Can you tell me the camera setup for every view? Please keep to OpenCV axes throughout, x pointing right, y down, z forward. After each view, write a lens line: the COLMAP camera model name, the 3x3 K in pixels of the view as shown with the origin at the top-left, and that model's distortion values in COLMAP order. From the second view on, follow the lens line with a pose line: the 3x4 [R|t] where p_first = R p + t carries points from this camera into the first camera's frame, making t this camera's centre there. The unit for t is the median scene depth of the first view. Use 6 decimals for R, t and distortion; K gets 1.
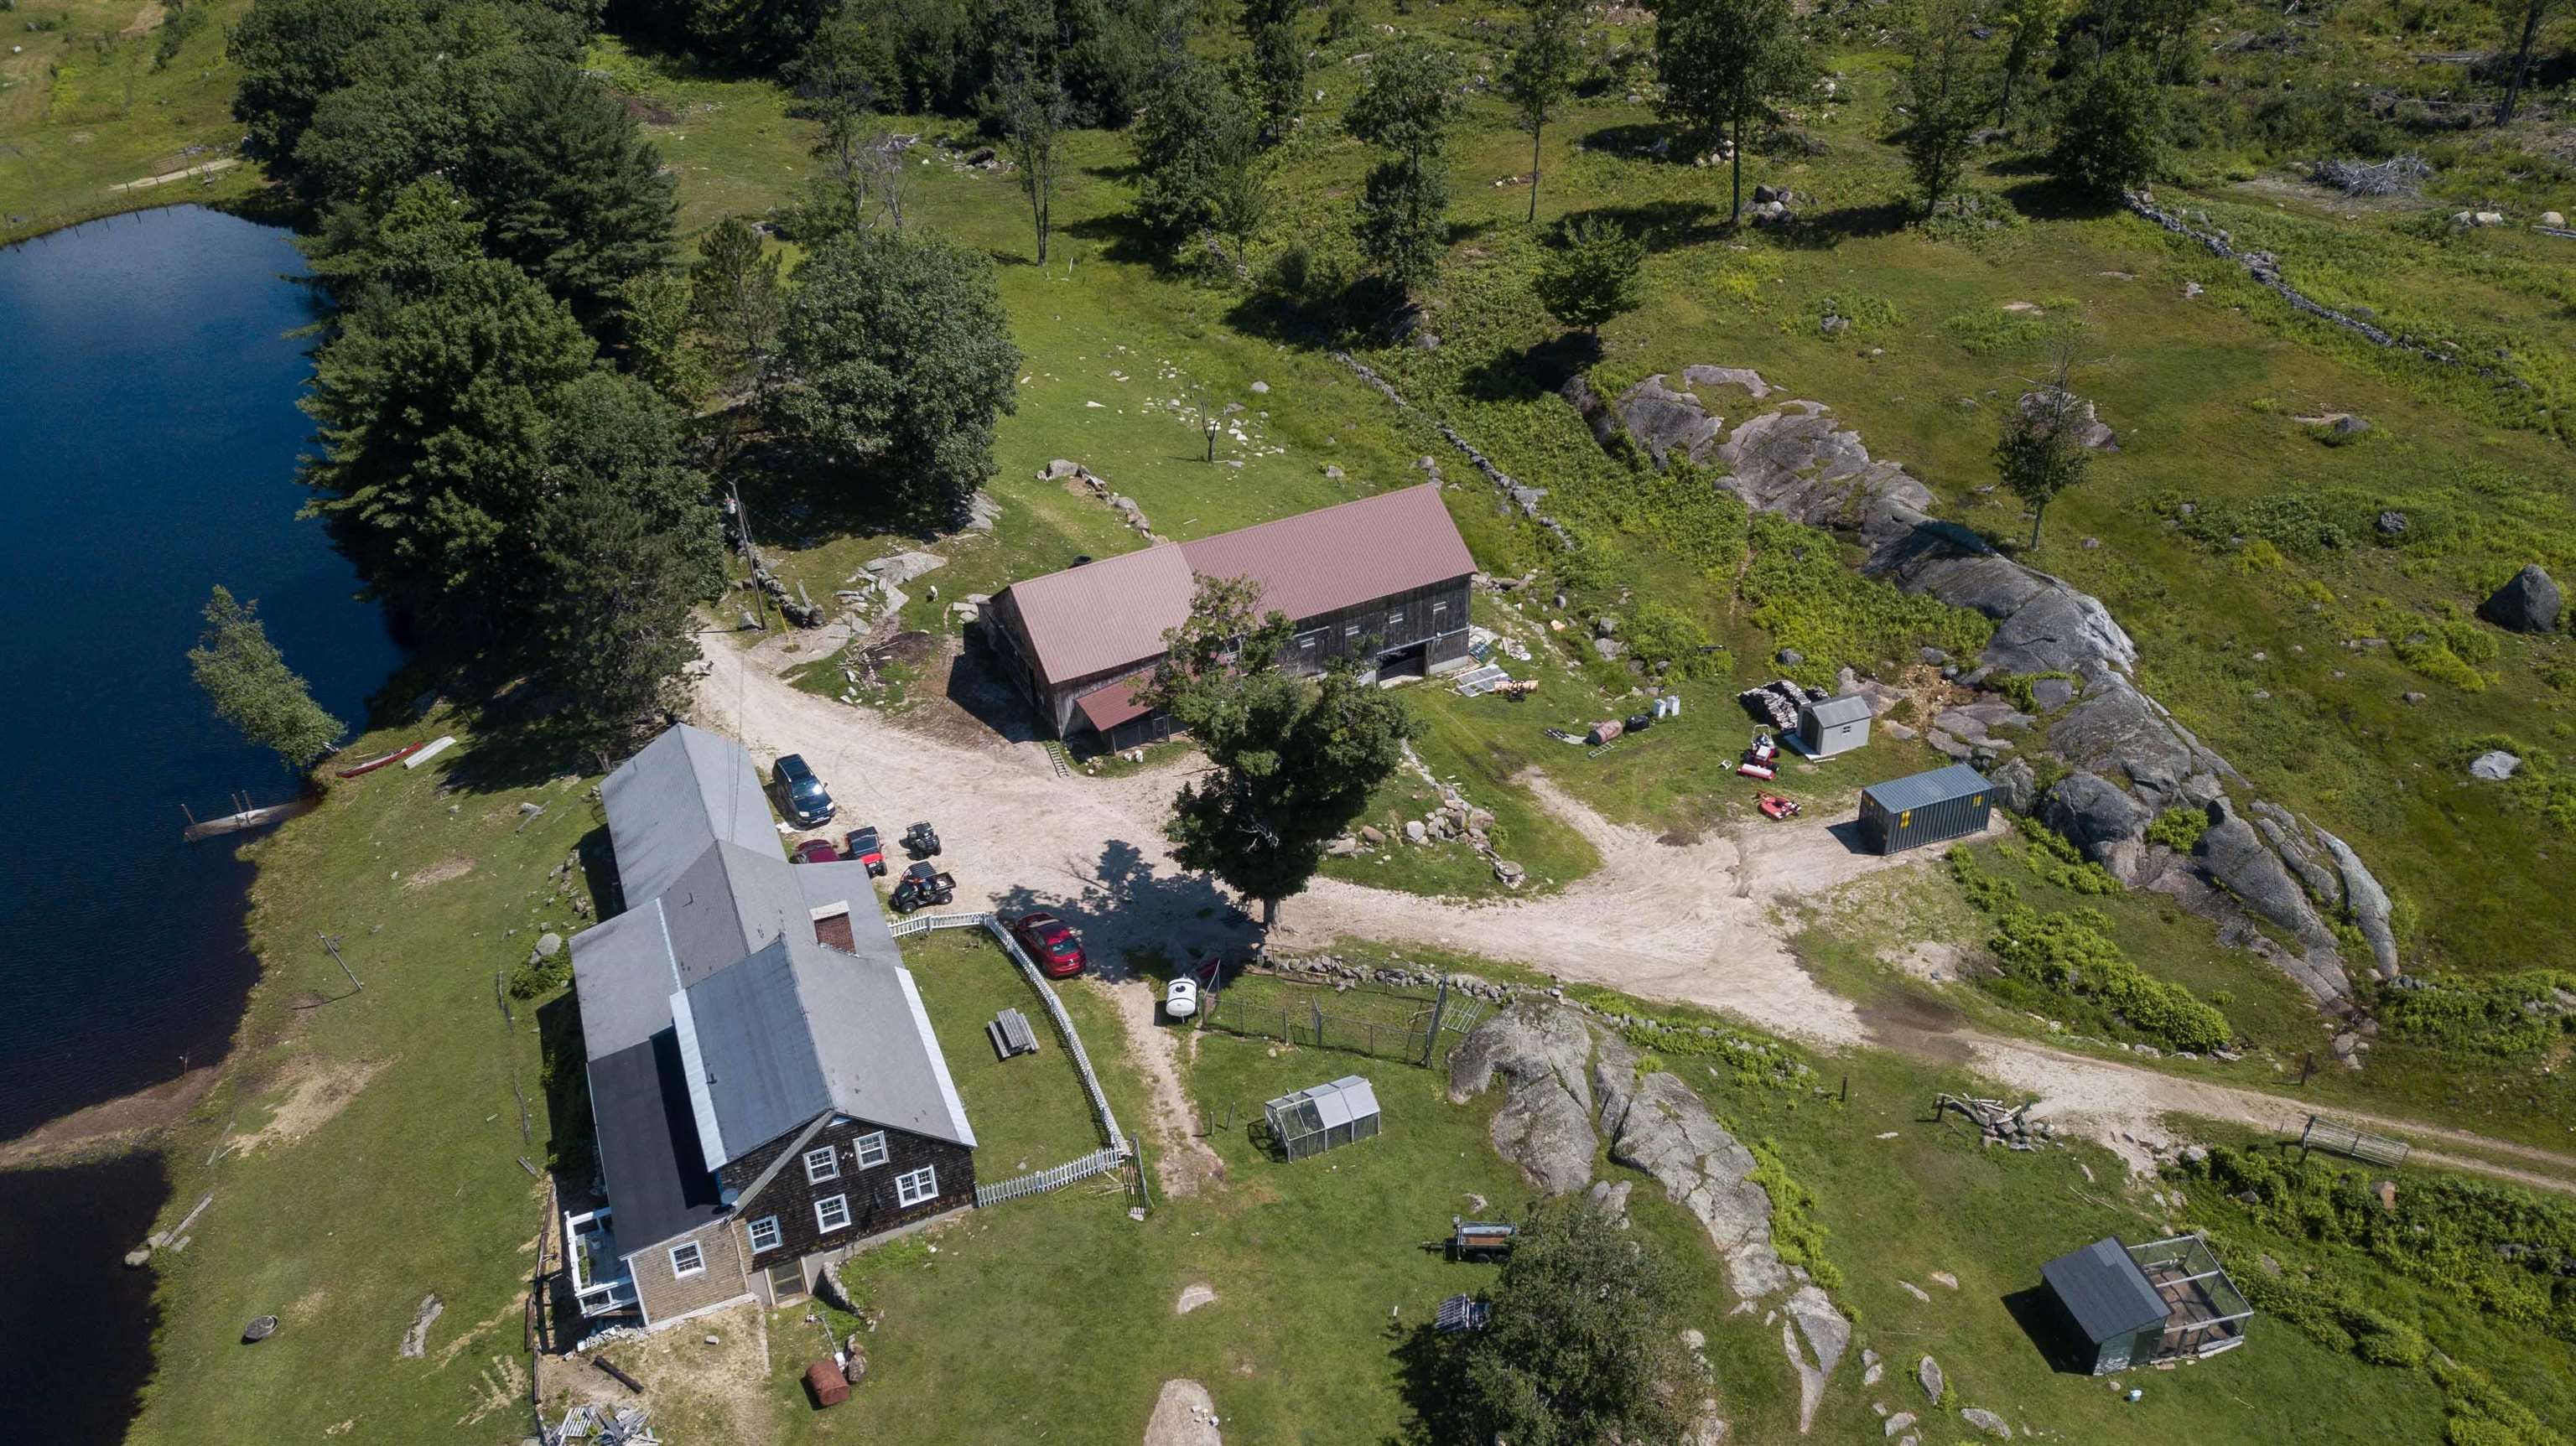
lens RADIAL K [[1943.8, 0, 1285.7], [0, 1943.8, 740.9], [0, 0, 1]] dist [0.023354, -0.017761]
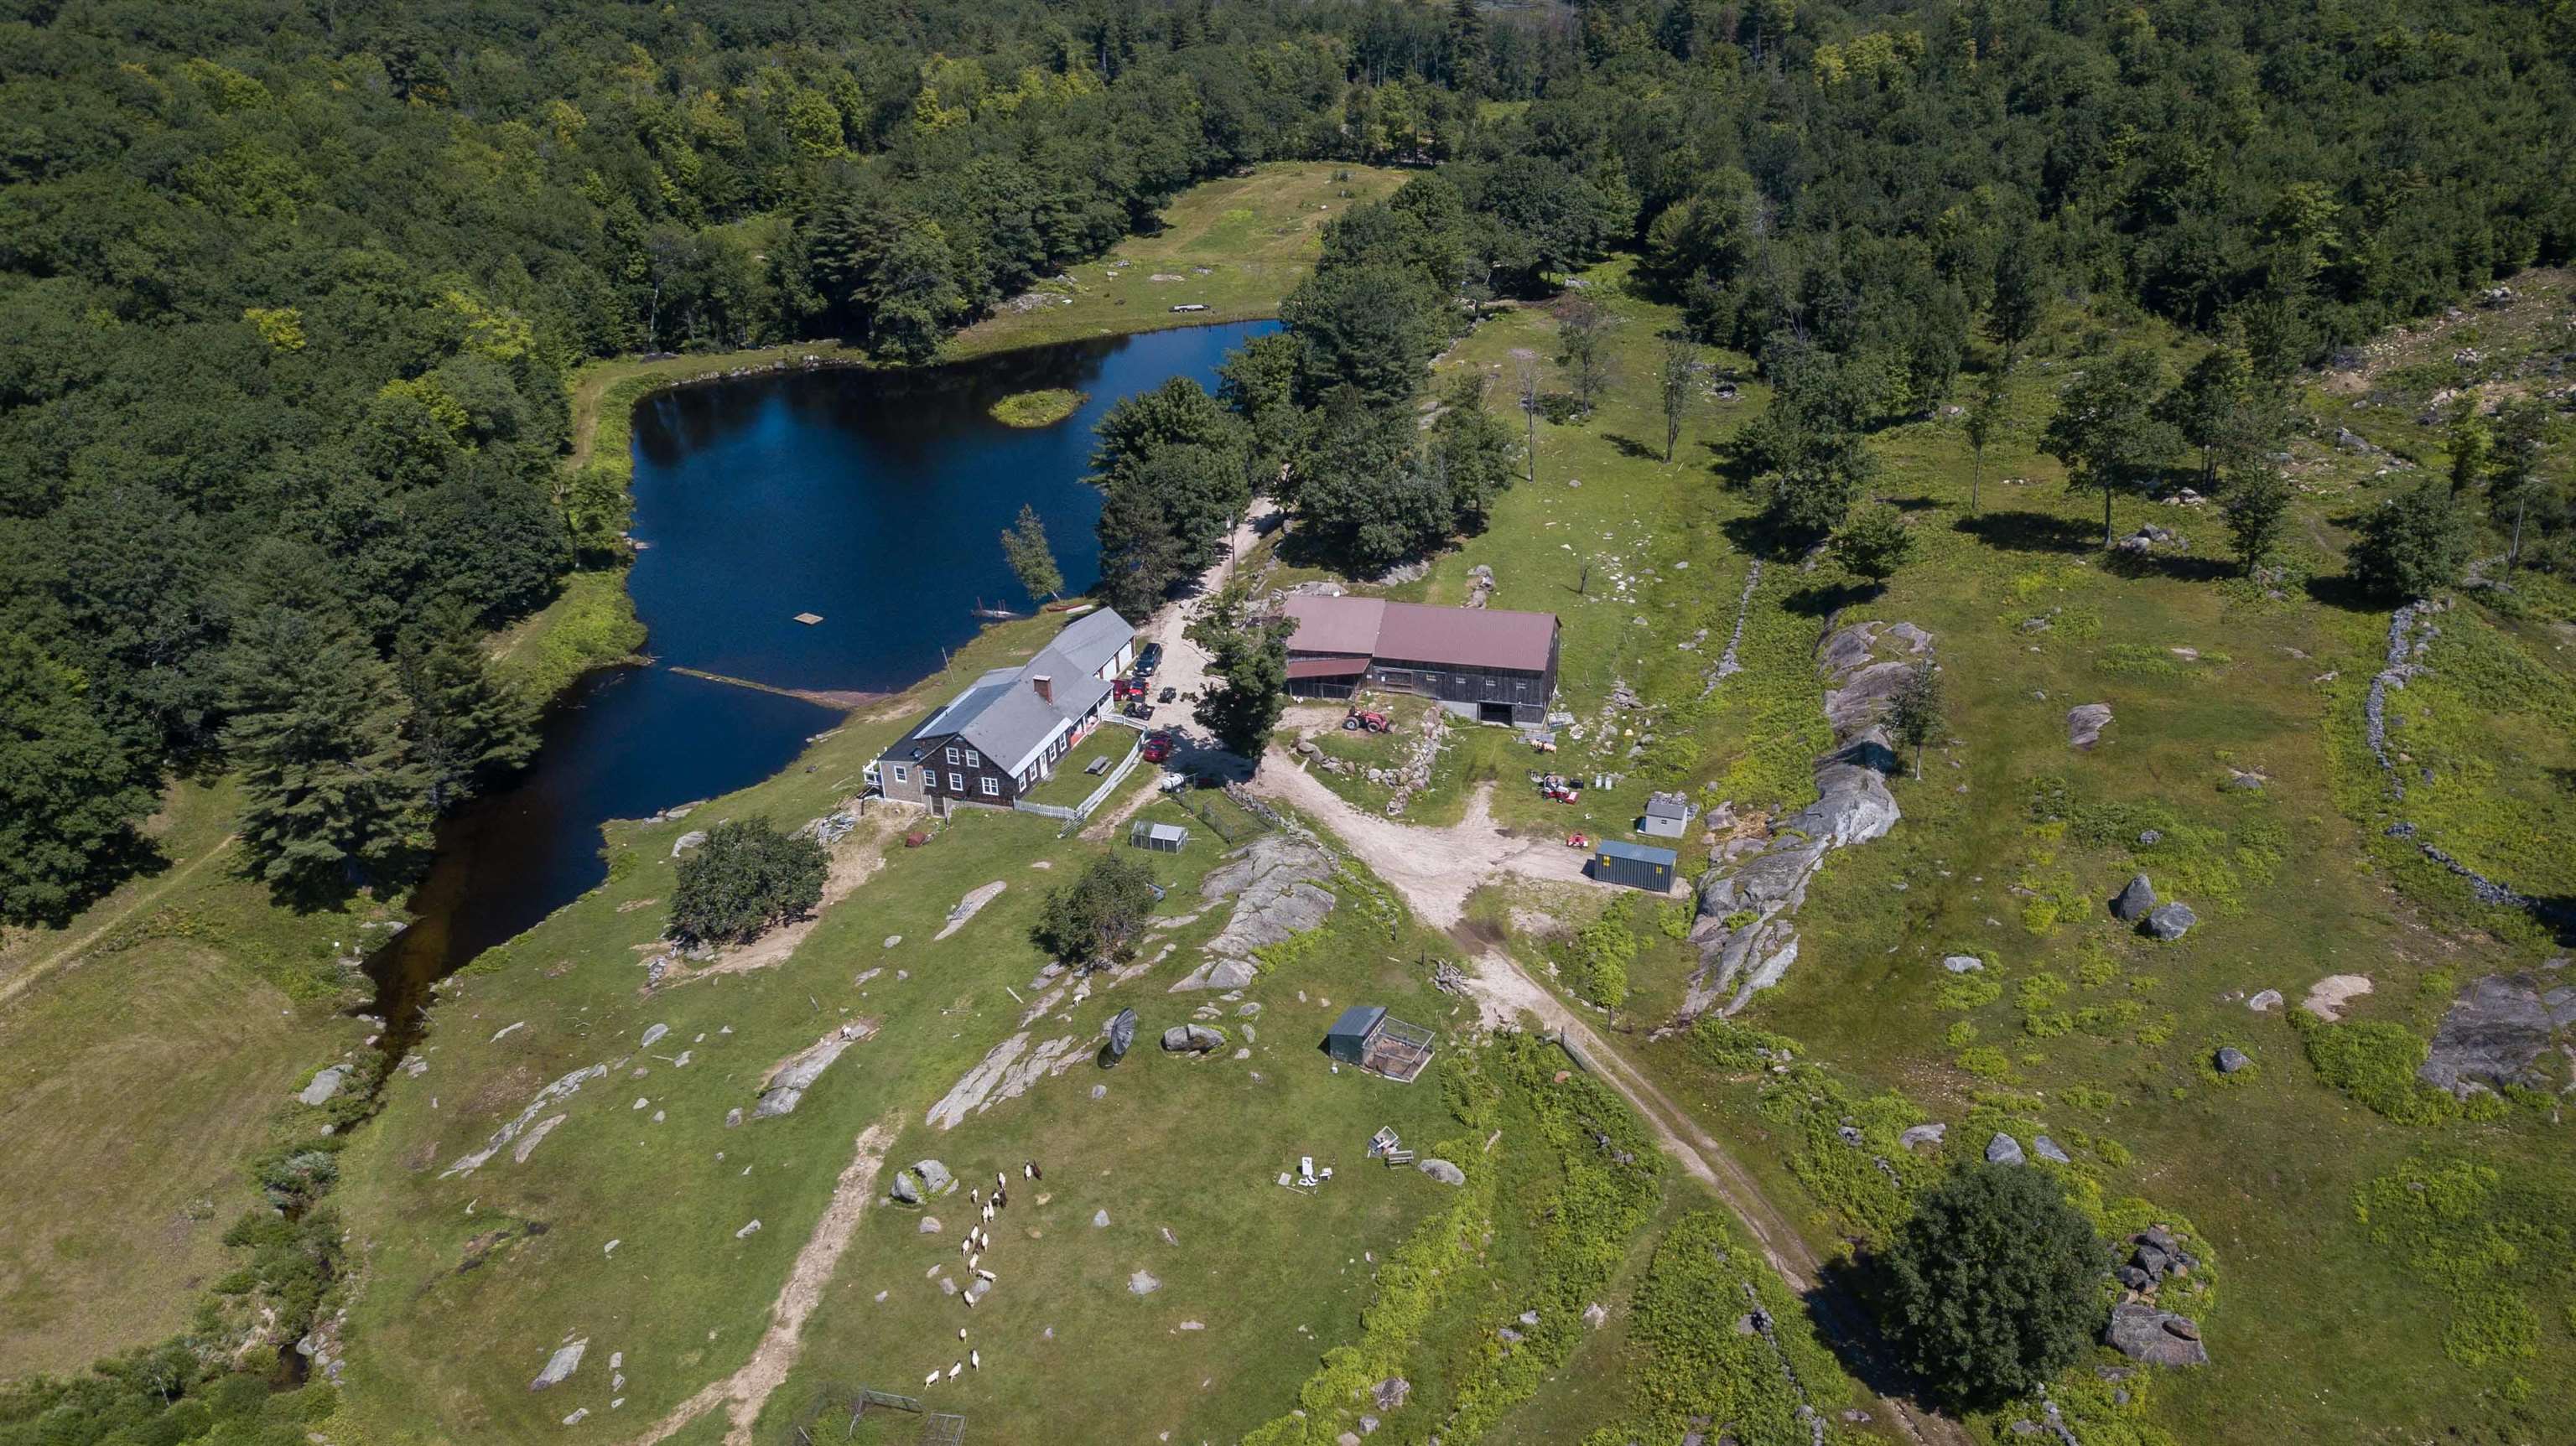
lens RADIAL K [[1943.8, 0, 1282.2], [0, 1943.8, 725.6], [0, 0, 1]] dist [0.023354, -0.017761]
pose [[0.741897, 0.298590, -0.600360, 1.060361], [-0.351080, 0.935813, 0.031580, -0.021566], [0.571254, 0.187345, 0.799106, -0.474614]]
